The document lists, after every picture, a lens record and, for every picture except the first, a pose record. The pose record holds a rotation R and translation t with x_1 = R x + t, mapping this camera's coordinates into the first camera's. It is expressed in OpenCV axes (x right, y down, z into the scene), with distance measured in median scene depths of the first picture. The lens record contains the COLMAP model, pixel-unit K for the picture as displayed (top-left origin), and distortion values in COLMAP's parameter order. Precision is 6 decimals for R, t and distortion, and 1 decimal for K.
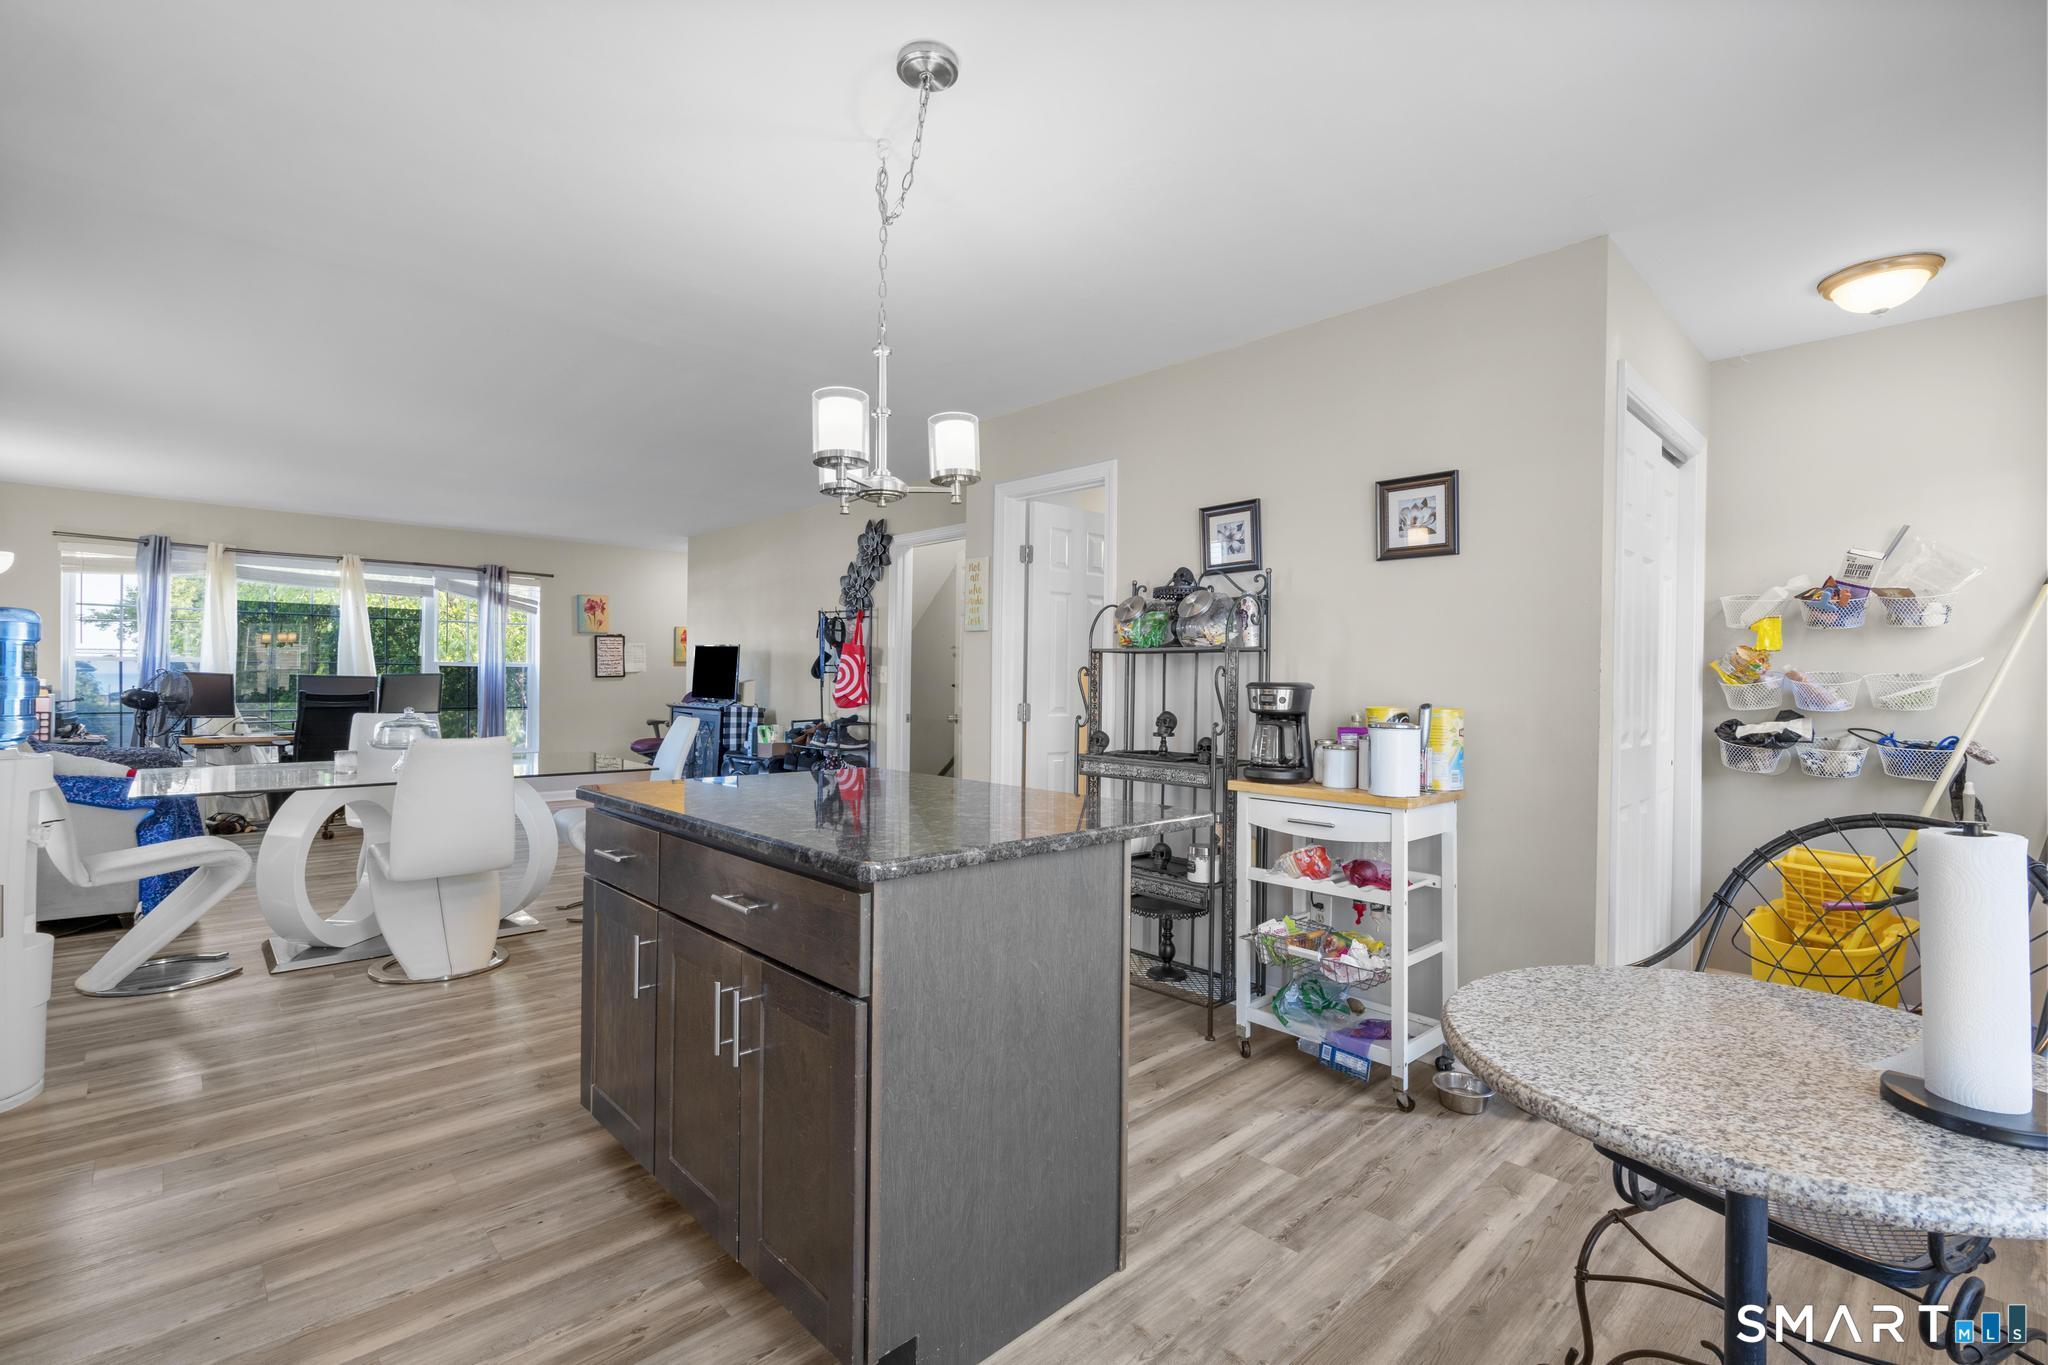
lens RADIAL K [[918.4, 0, 1019.9], [0, 918.4, 682.4], [0, 0, 1]] dist [-0.003585, 0.001628]
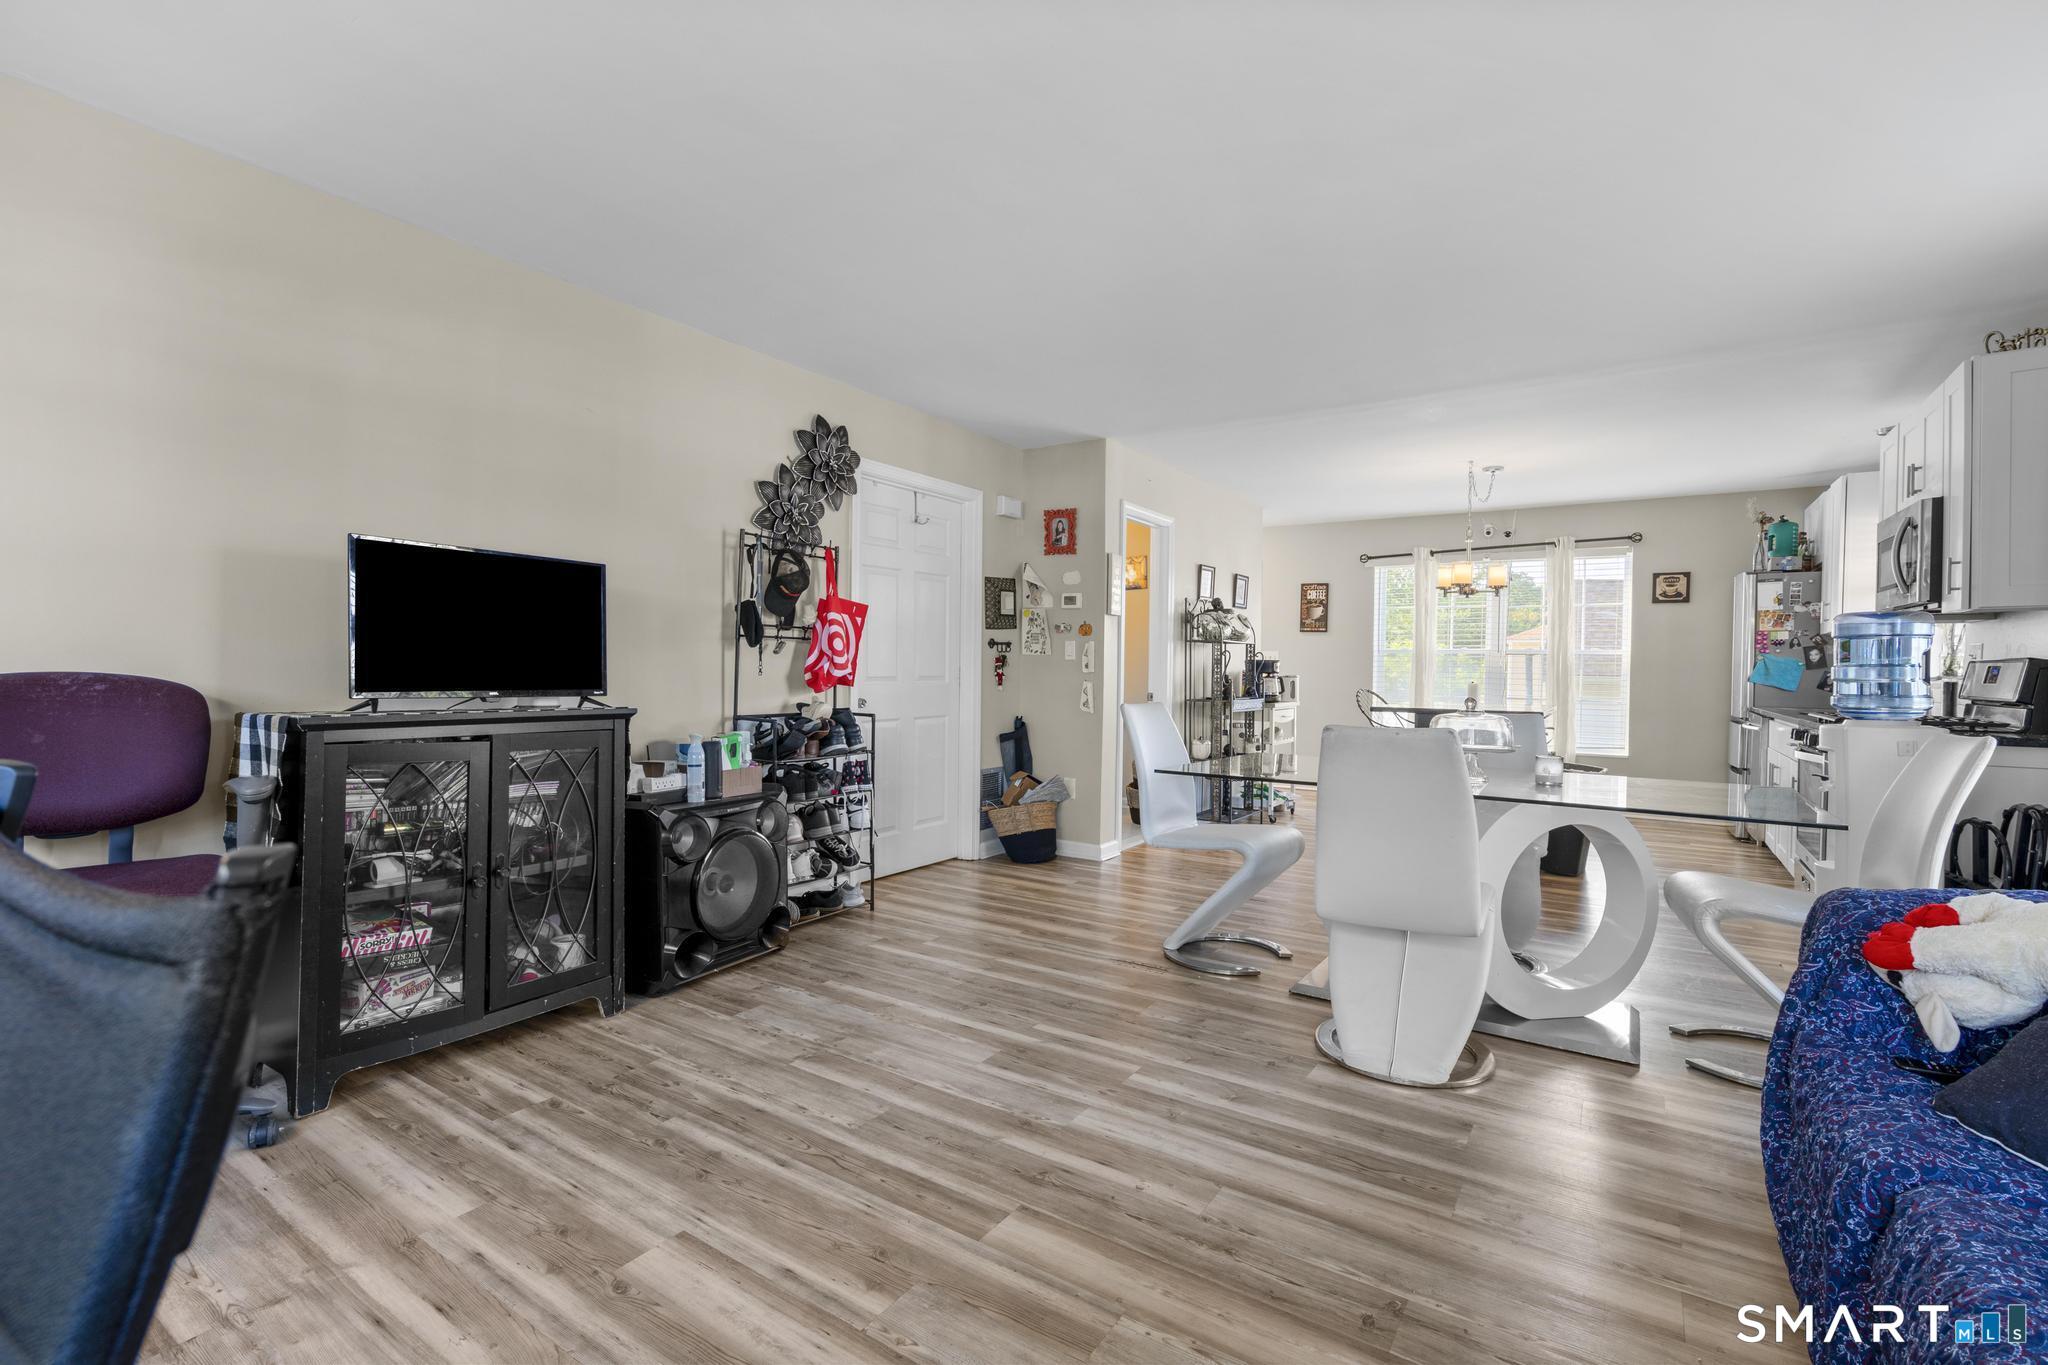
lens RADIAL K [[918.4, 0, 1023.3], [0, 918.4, 676.2], [0, 0, 1]] dist [-0.003585, 0.001628]
pose [[-0.213956, -0.018841, 0.976662, -1.495993], [-0.016083, 0.999746, 0.015763, 0.005198], [-0.976711, -0.012335, -0.214205, 1.728914]]
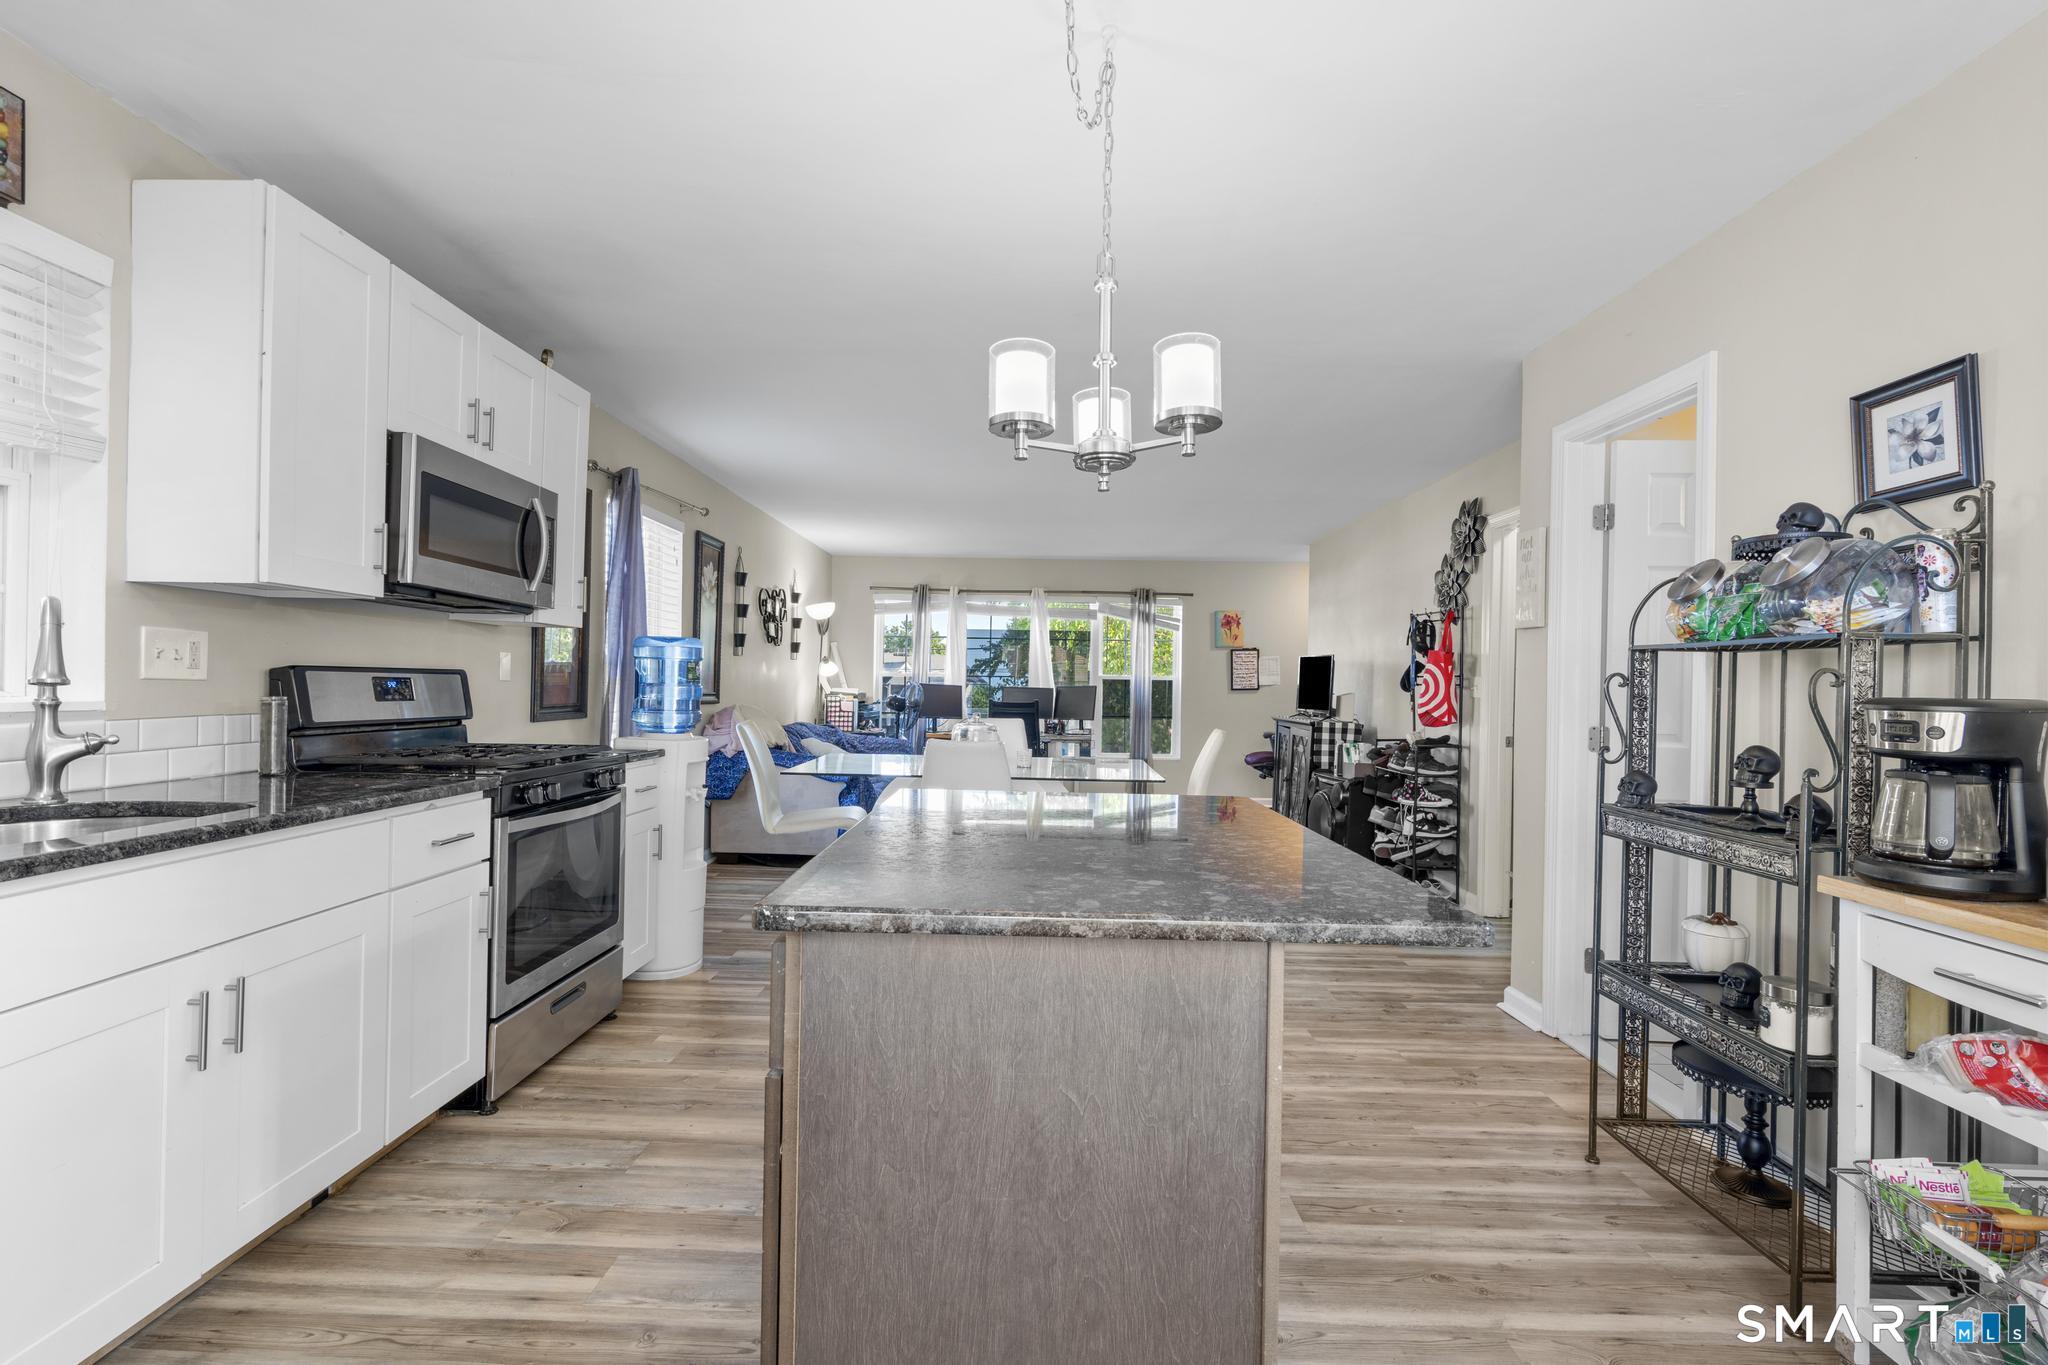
lens RADIAL K [[918.4, 0, 1023.7], [0, 918.4, 683.2], [0, 0, 1]] dist [-0.003585, 0.001628]
pose [[0.716336, 0.000253, -0.697756, 0.225708], [-0.011202, 0.999875, -0.011137, 0.002438], [0.697666, 0.015794, 0.716249, 0.227528]]
